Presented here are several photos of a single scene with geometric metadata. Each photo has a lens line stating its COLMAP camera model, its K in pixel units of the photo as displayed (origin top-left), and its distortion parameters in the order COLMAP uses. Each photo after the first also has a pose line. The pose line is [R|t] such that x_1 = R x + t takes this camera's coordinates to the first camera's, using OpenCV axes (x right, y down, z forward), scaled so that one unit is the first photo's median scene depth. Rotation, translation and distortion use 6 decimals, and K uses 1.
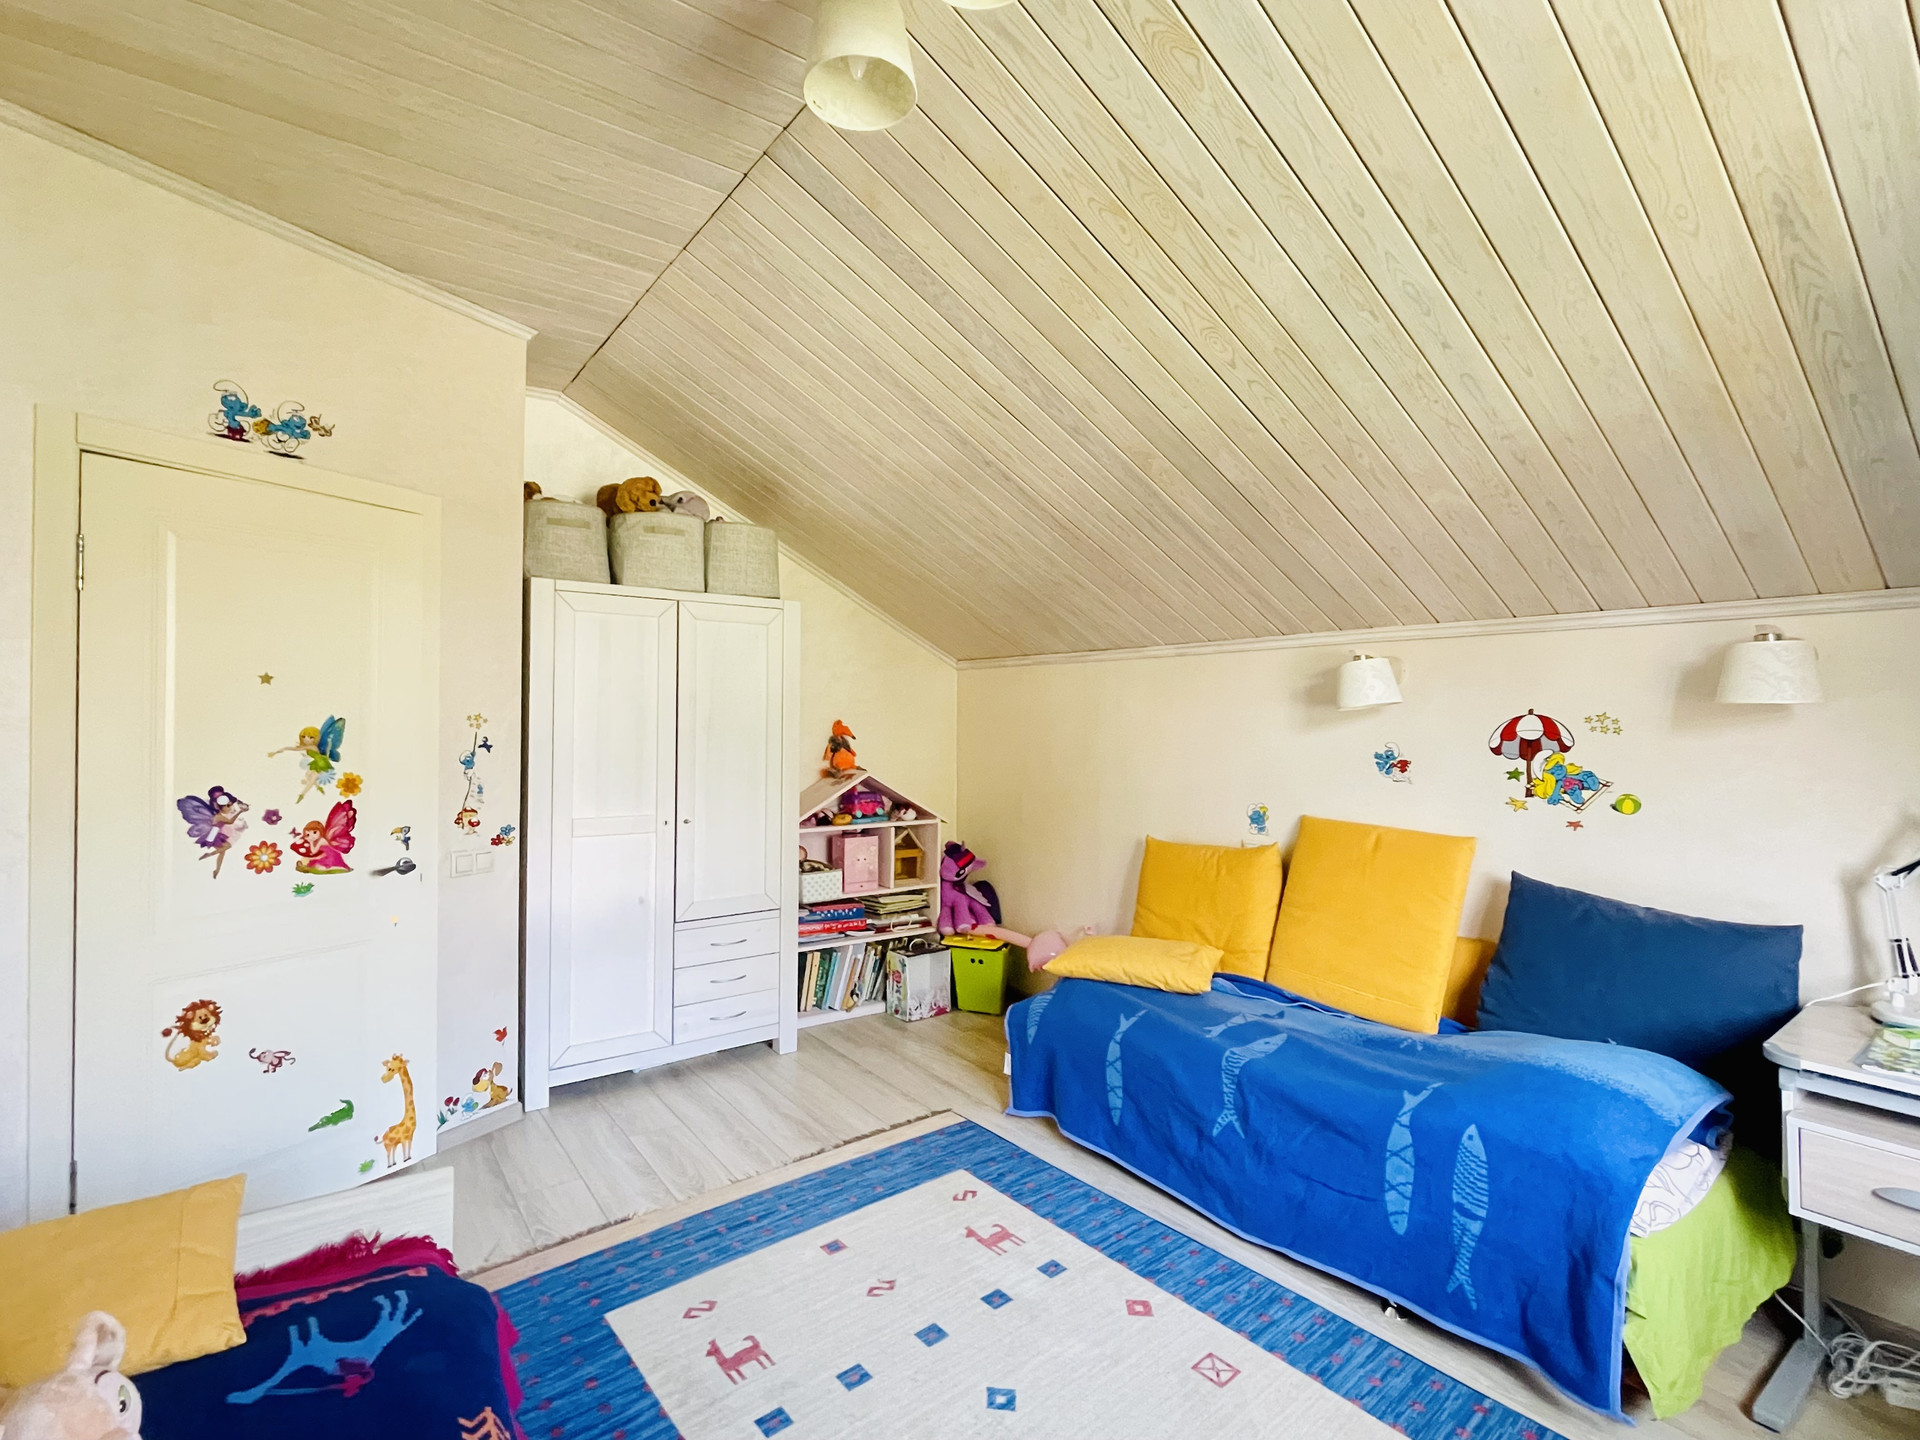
lens RADIAL K [[897.8, 0, 948.8], [0, 897.8, 721.4], [0, 0, 1]] dist [-0.022074, 0.000448]
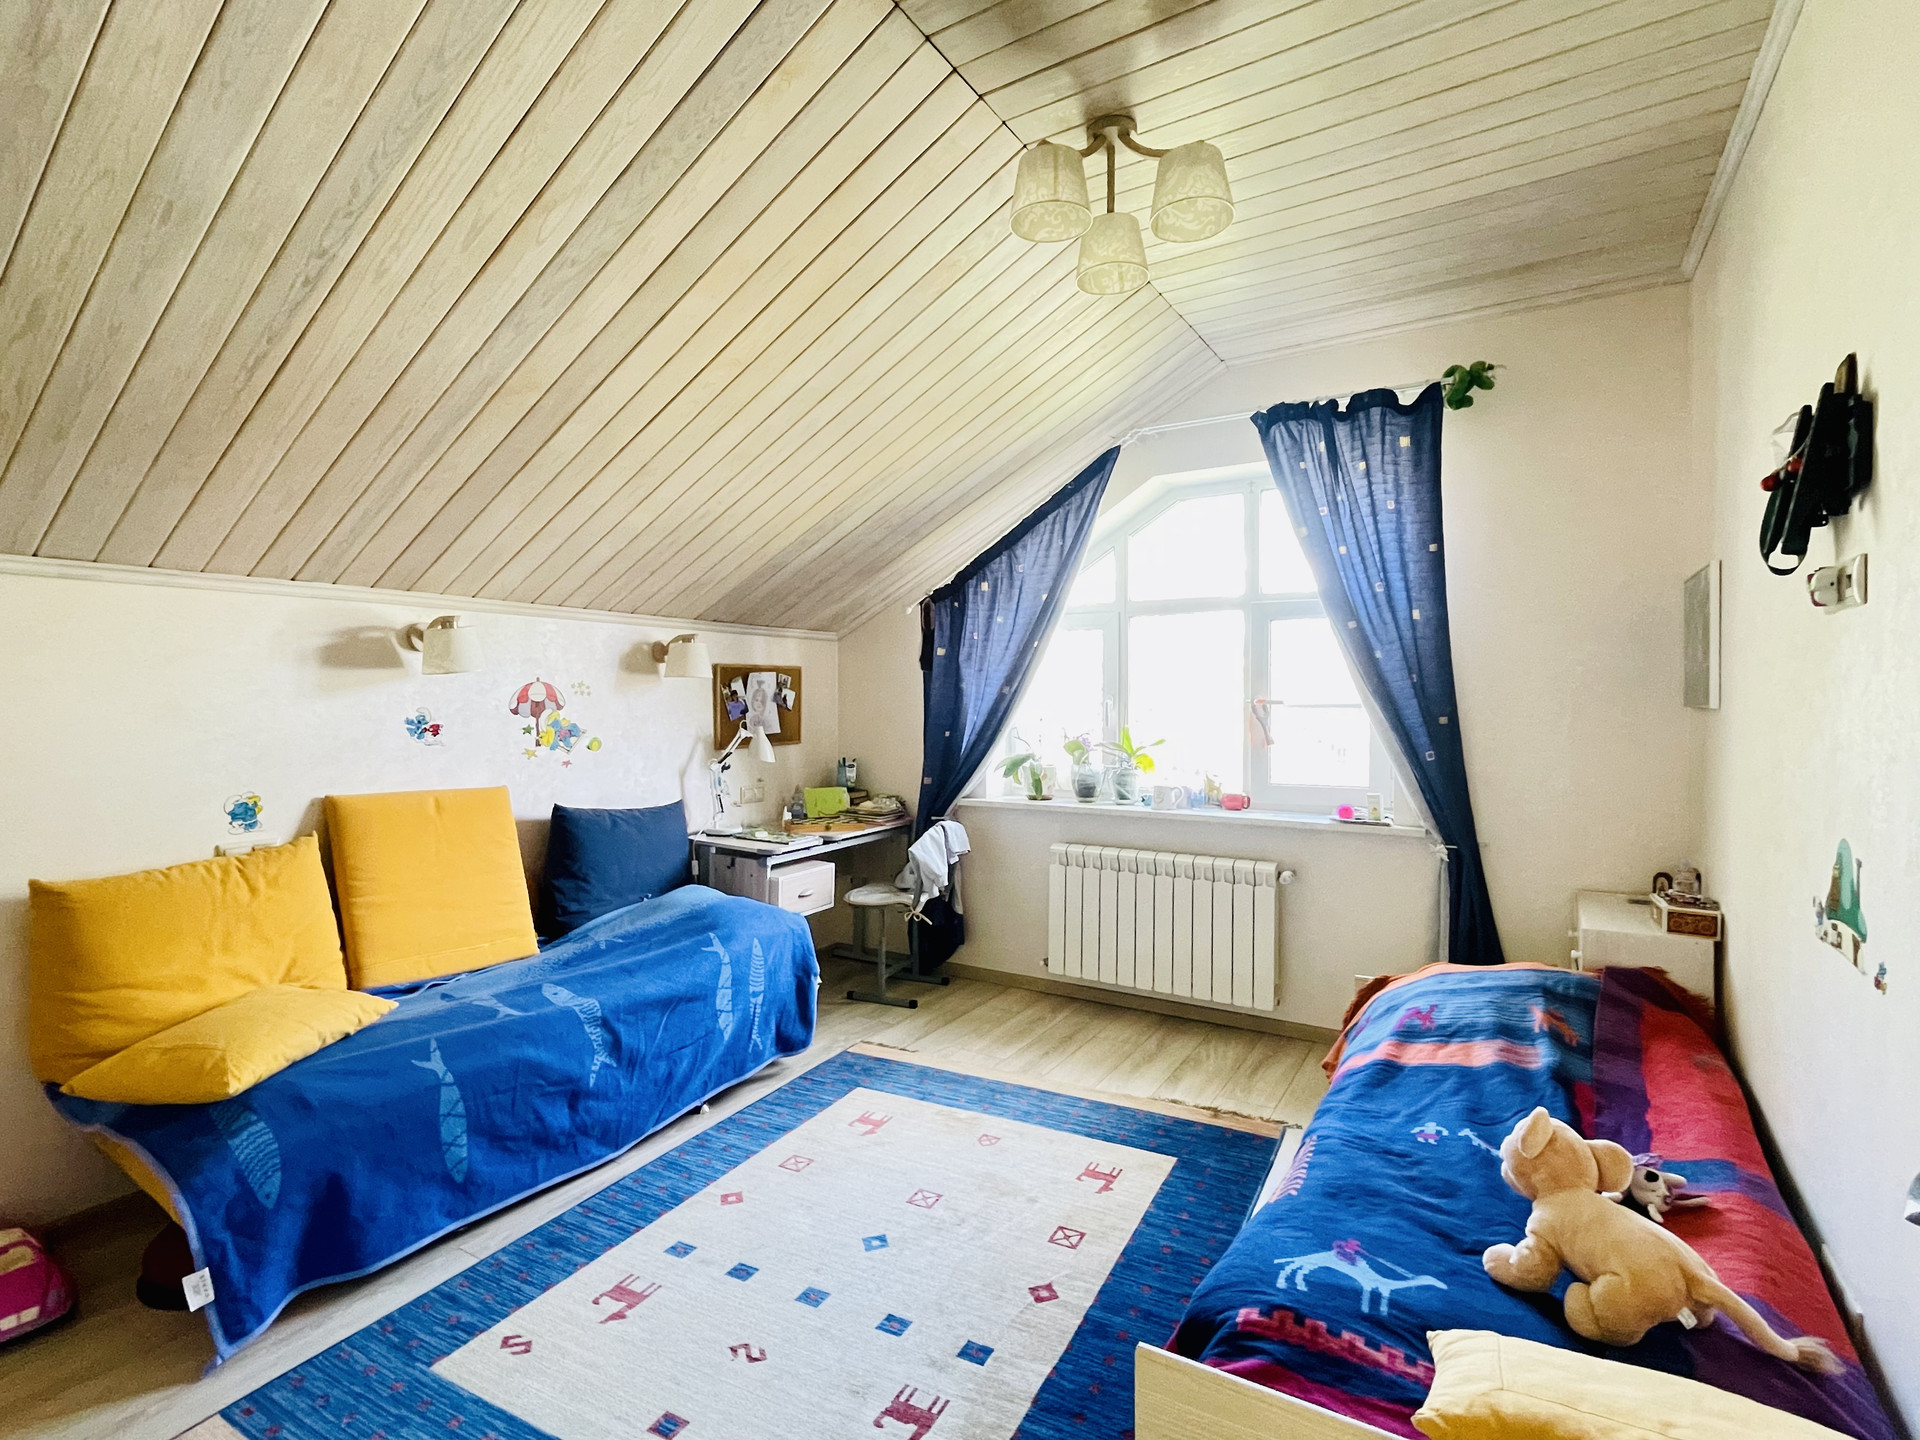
lens RADIAL K [[897.8, 0, 946.7], [0, 897.8, 710.0], [0, 0, 1]] dist [-0.022074, 0.000448]
pose [[-0.366331, -0.016928, 0.930330, -0.786809], [0.002140, 0.999817, 0.019035, 0.009855], [-0.930482, 0.008964, -0.366228, 0.966871]]
